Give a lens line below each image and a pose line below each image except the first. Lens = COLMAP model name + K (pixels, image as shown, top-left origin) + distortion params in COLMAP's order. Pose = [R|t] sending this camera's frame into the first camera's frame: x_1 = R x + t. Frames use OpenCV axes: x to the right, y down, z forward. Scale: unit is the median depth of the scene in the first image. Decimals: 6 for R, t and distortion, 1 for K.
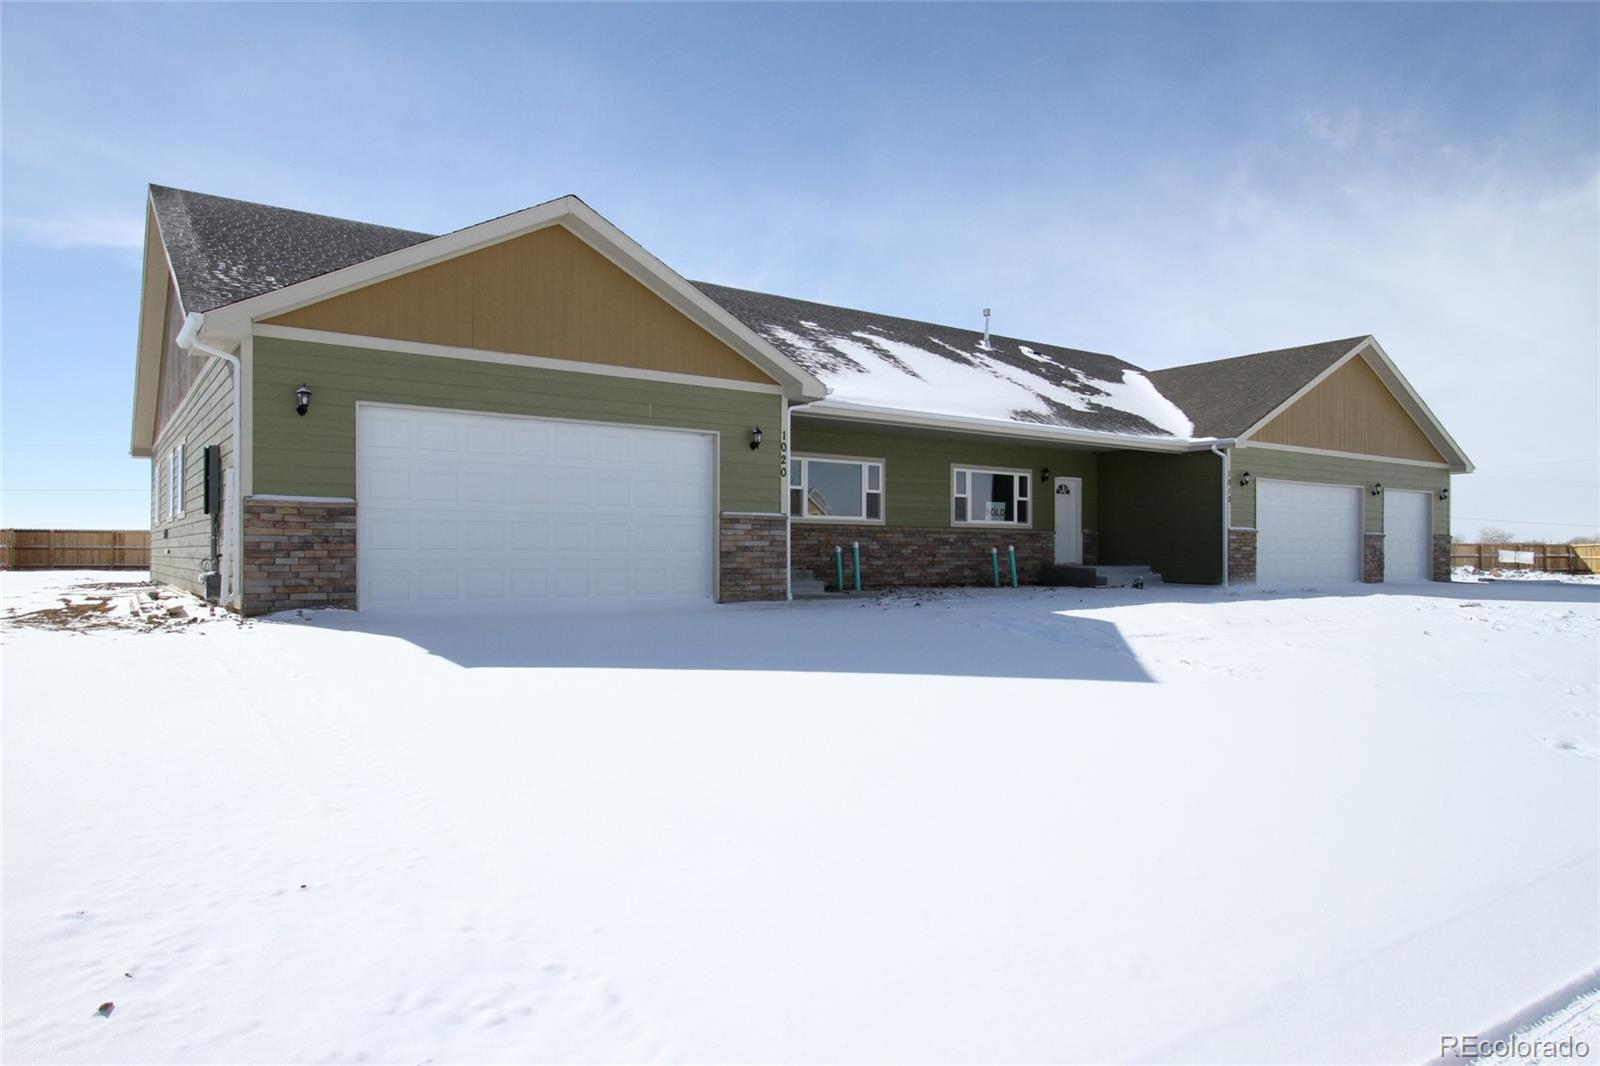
lens RADIAL K [[1036.4, 0, 800.0], [0, 1036.4, 533.0], [0, 0, 1]] dist [0.000630, -0.000102]
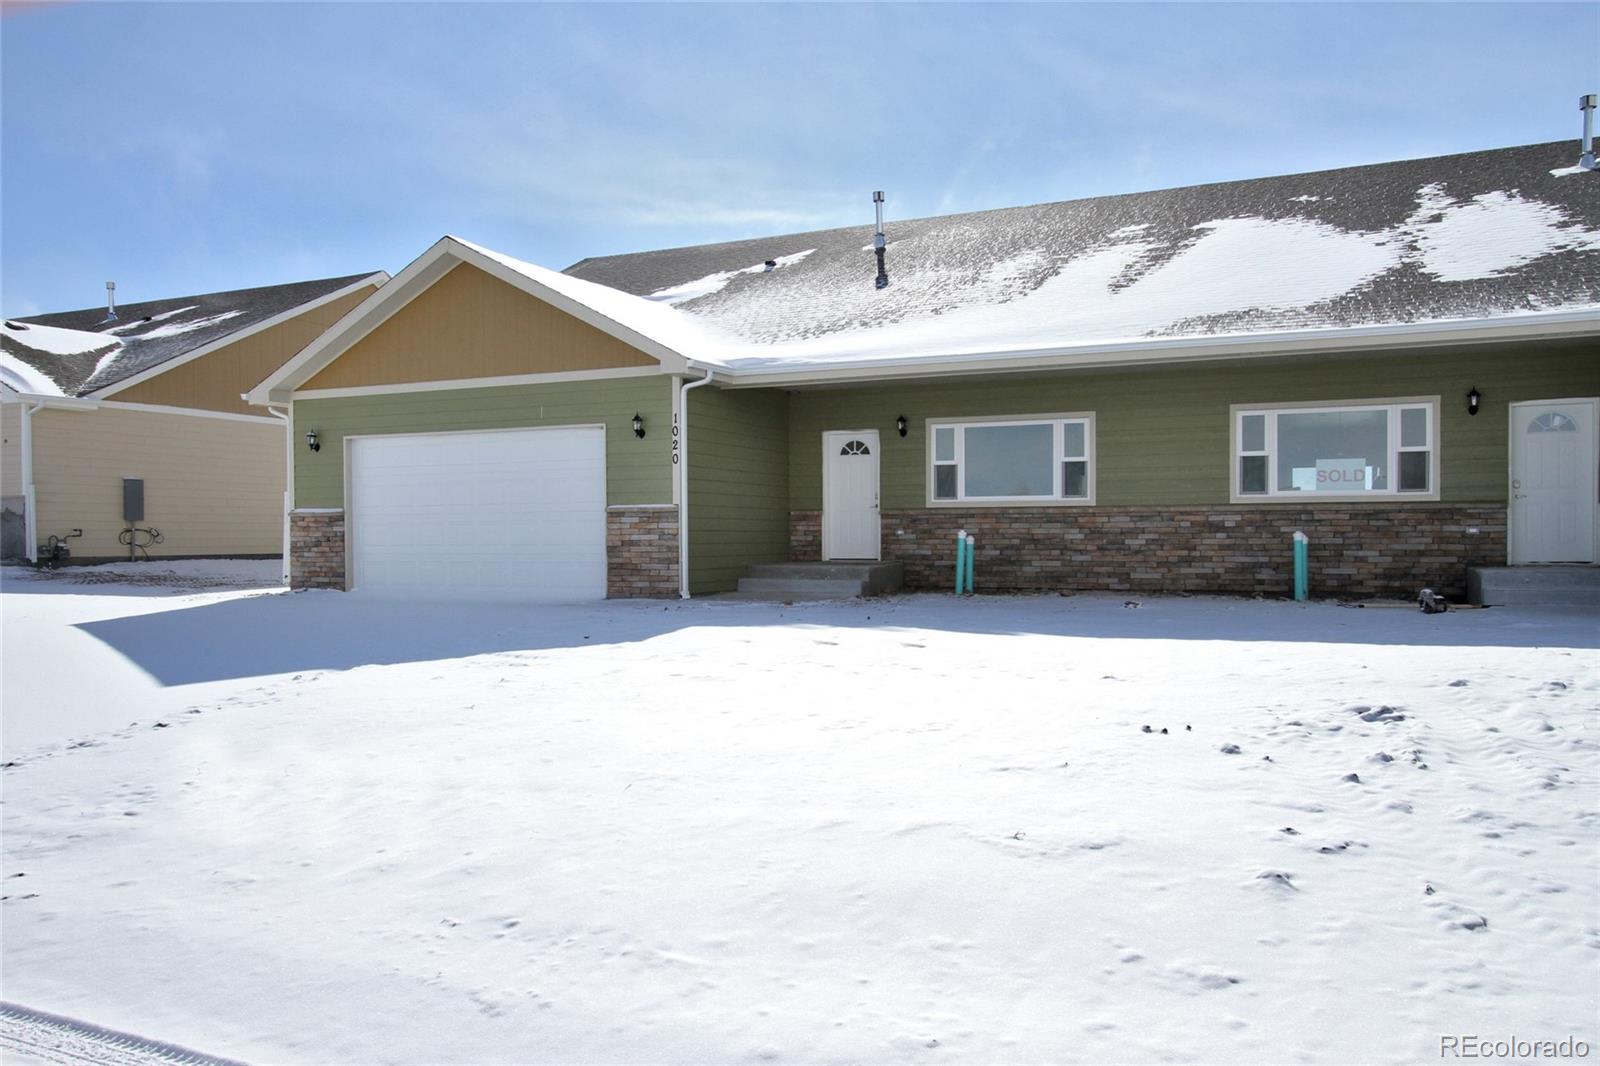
lens RADIAL K [[1262.3, 0, 800.0], [0, 1262.3, 533.0], [0, 0, 1]] dist [-0.008029, -0.001369]
pose [[0.490272, -0.009115, -0.871522, 1.009786], [0.022628, 0.999741, 0.002274, 0.006681], [0.871275, -0.020836, 0.490352, 0.552317]]
